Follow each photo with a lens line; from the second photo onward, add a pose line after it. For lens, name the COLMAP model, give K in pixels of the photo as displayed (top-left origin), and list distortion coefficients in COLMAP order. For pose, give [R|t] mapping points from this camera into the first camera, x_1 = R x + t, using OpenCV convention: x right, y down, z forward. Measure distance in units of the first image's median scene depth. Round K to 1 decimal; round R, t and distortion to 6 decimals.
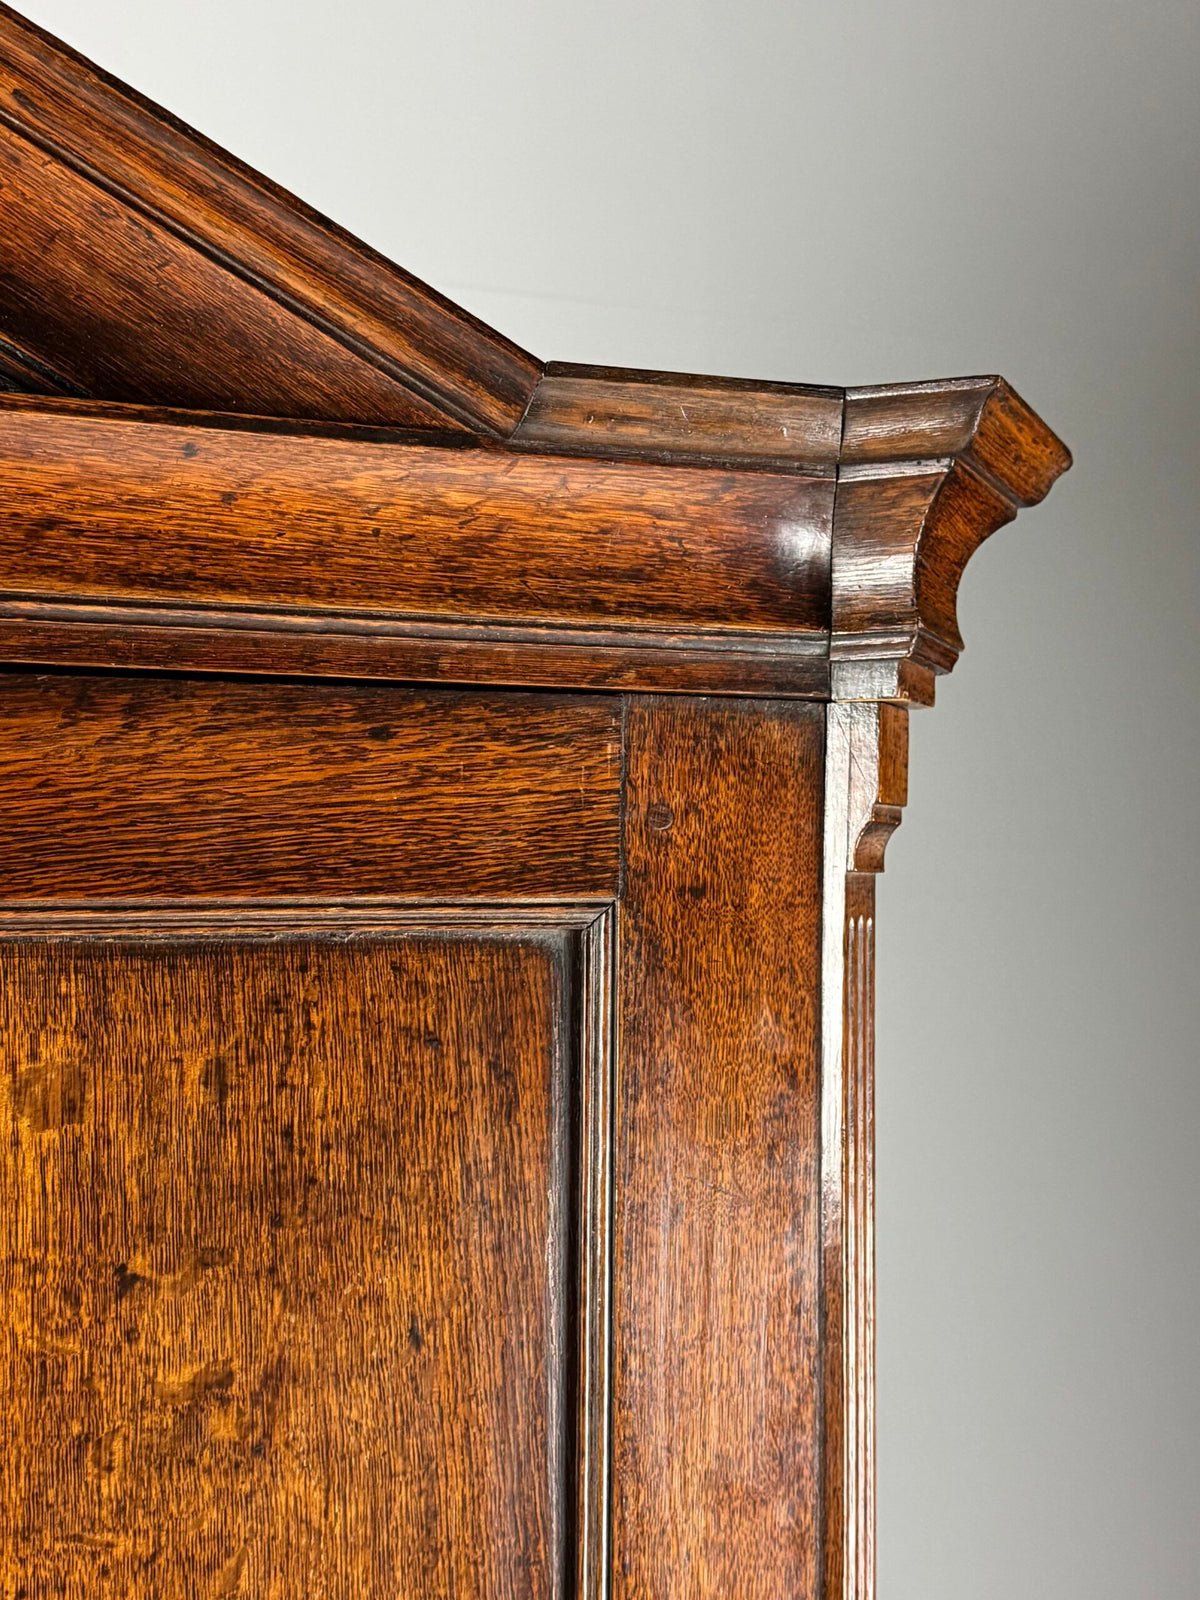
lens RADIAL K [[2086.6, 0, 605.6], [0, 2086.6, 801.5], [0, 0, 1]] dist [0.119059, 0.000000]
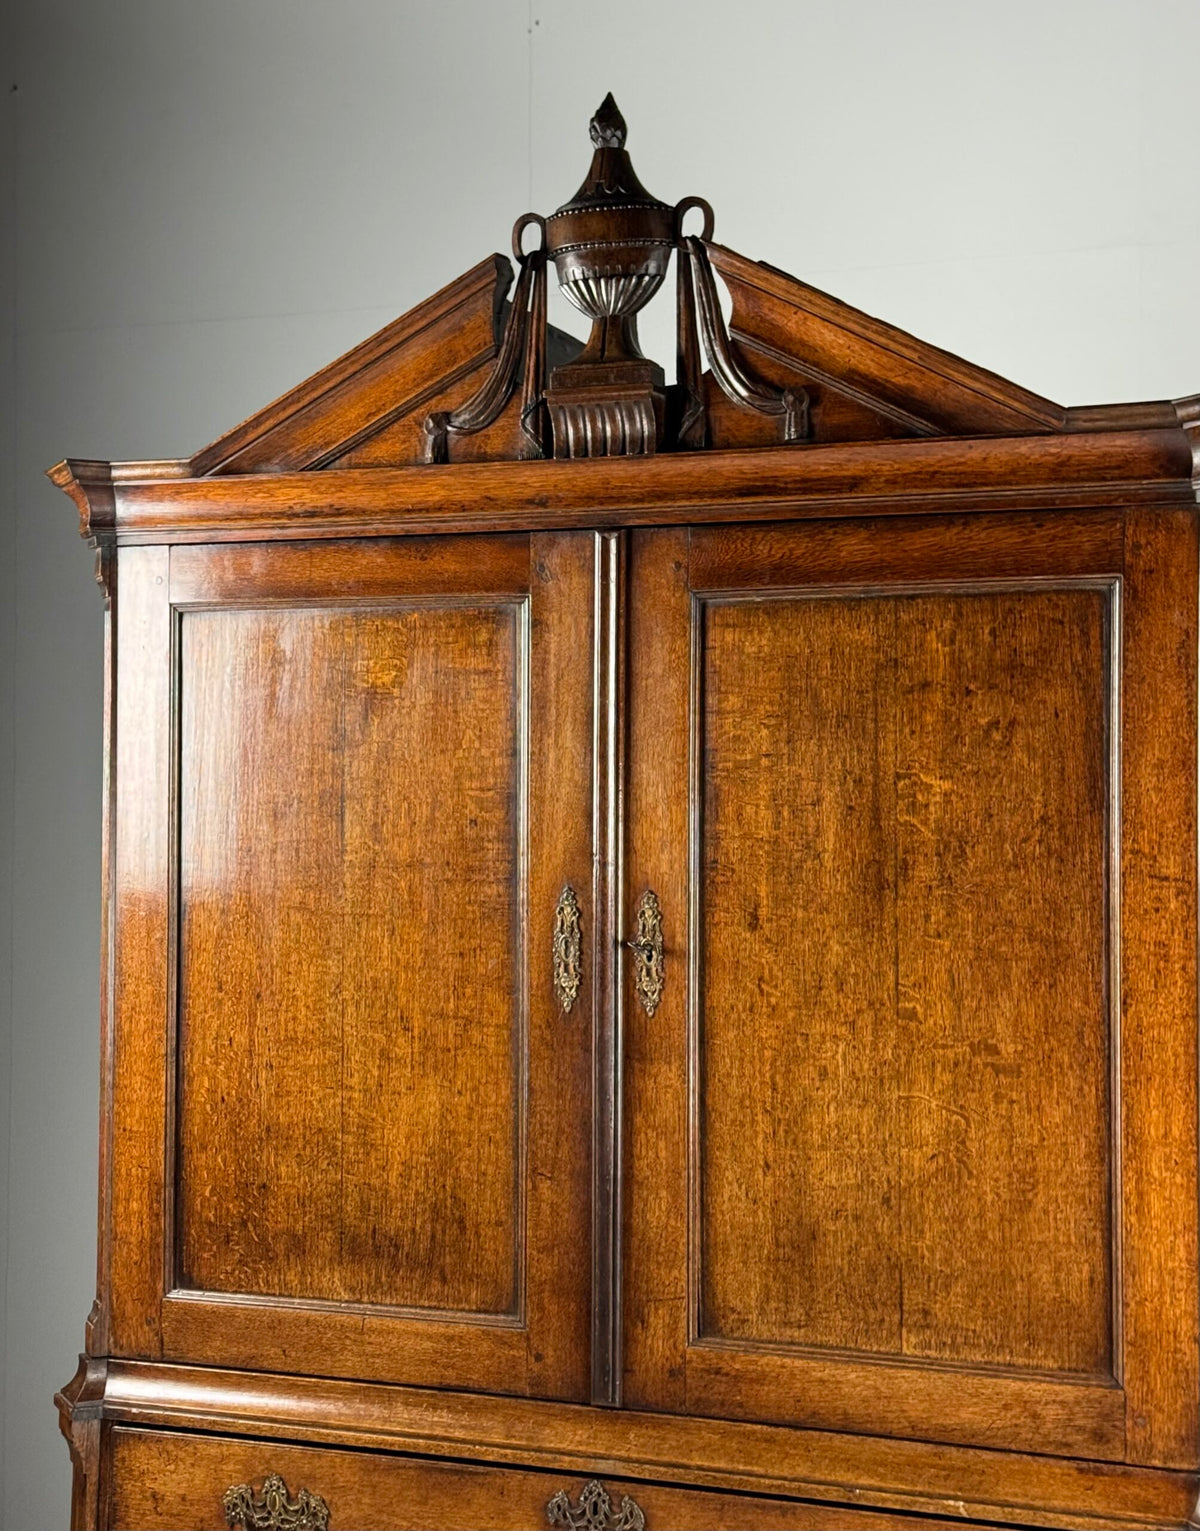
lens RADIAL K [[2548.0, 0, 593.3], [0, 2548.0, 733.7], [0, 0, 1]] dist [0.134449, 0.000000]
pose [[0.718413, -0.020079, -0.695327, 2.142790], [0.018746, 0.999779, -0.009503, 0.313804], [0.695364, -0.006208, 0.718631, -2.317189]]
